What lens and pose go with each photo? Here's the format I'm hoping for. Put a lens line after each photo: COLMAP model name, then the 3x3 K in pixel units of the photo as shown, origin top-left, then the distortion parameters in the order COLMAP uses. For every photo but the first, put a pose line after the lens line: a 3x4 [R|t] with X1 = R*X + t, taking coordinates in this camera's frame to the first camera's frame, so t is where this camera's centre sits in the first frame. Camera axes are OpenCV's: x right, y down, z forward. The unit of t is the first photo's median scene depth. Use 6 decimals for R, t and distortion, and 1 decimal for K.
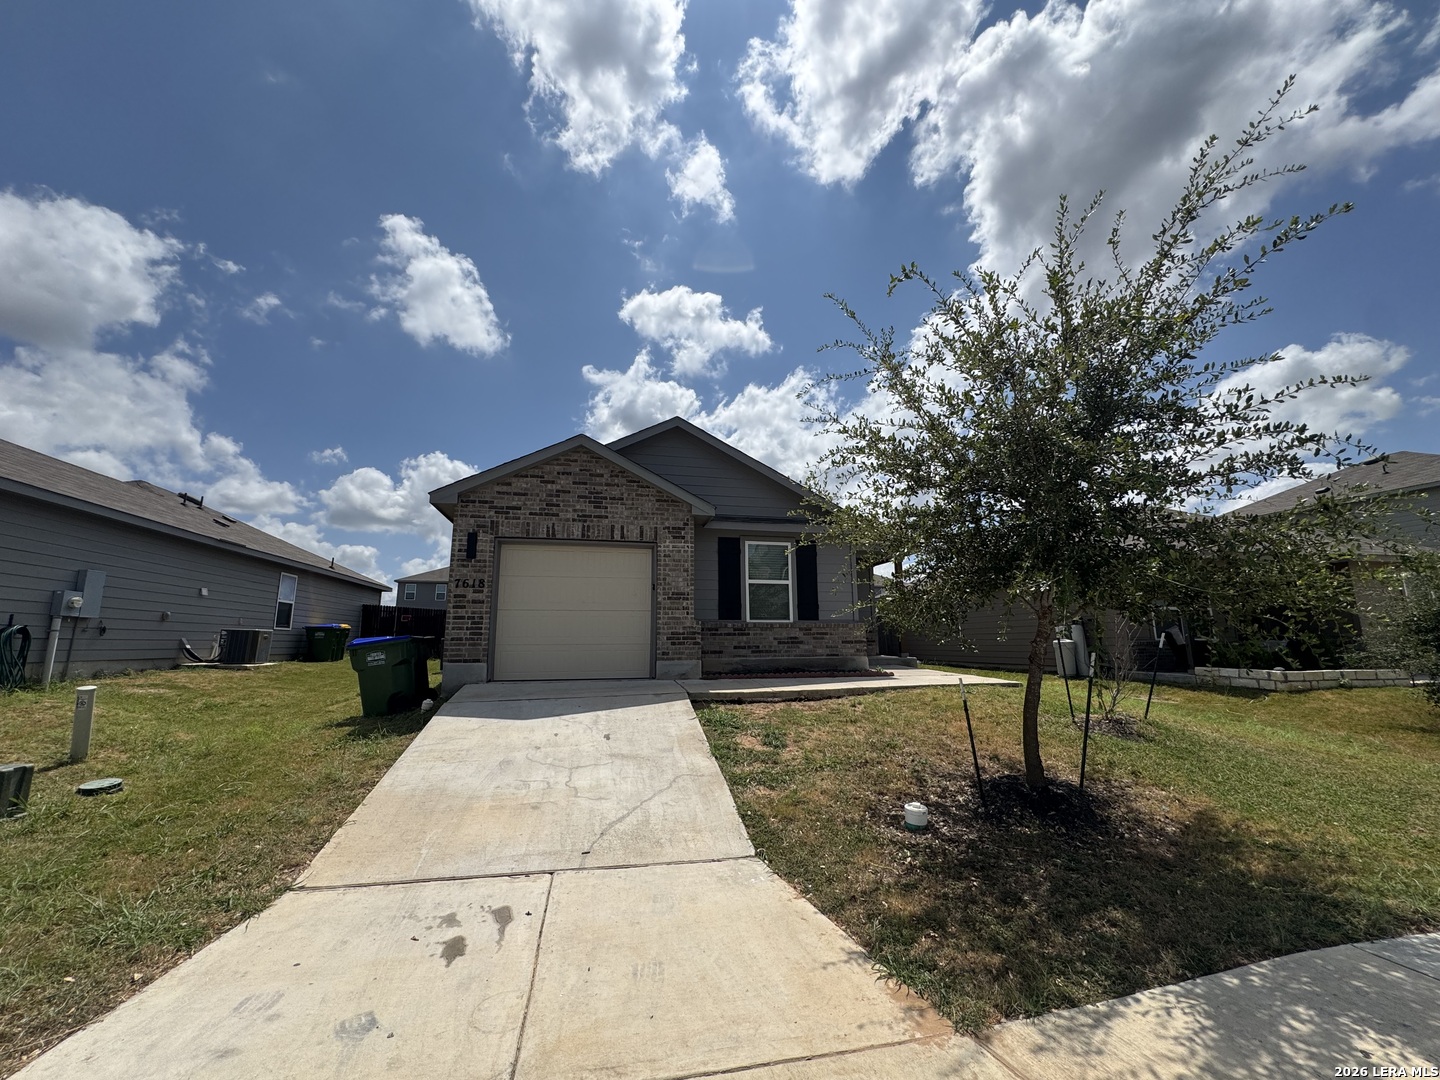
lens RADIAL K [[574.7, 0, 720.0], [0, 574.7, 540.0], [0, 0, 1]] dist [-0.000824, -0.000091]
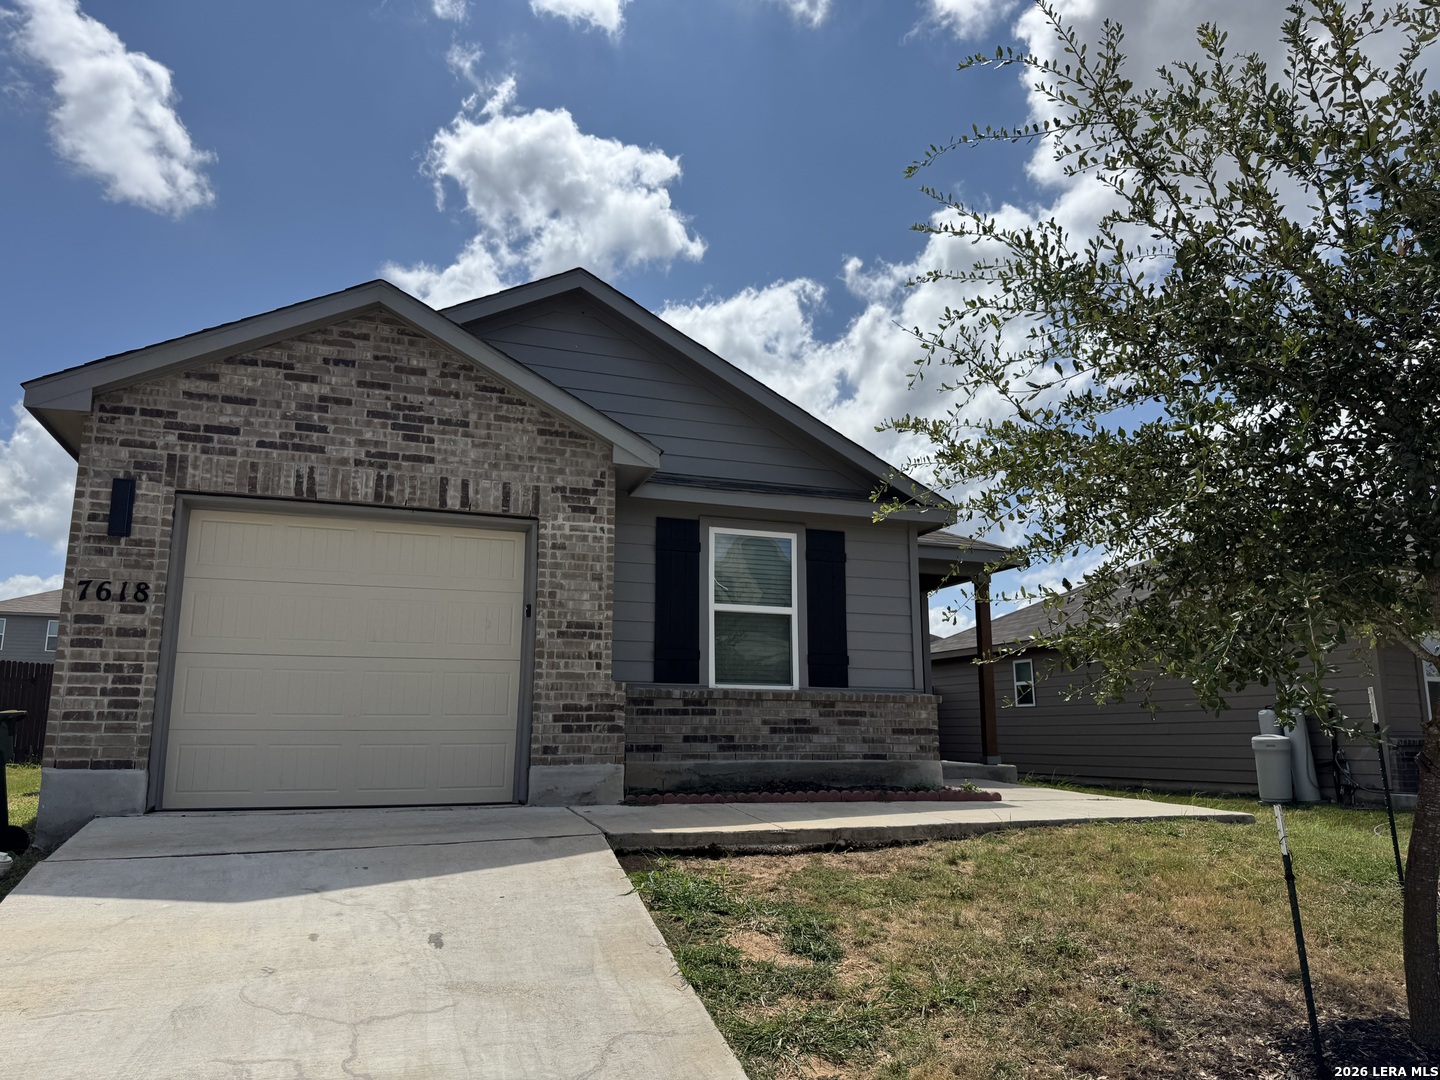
lens RADIAL K [[1015.8, 0, 718.5], [0, 1015.8, 544.8], [0, 0, 1]] dist [0.093546, -0.133826]
pose [[0.992816, 0.030962, 0.115575, -0.060607], [-0.029893, 0.999493, -0.010972, 0.033272], [-0.115856, 0.007438, 0.993238, 0.144152]]
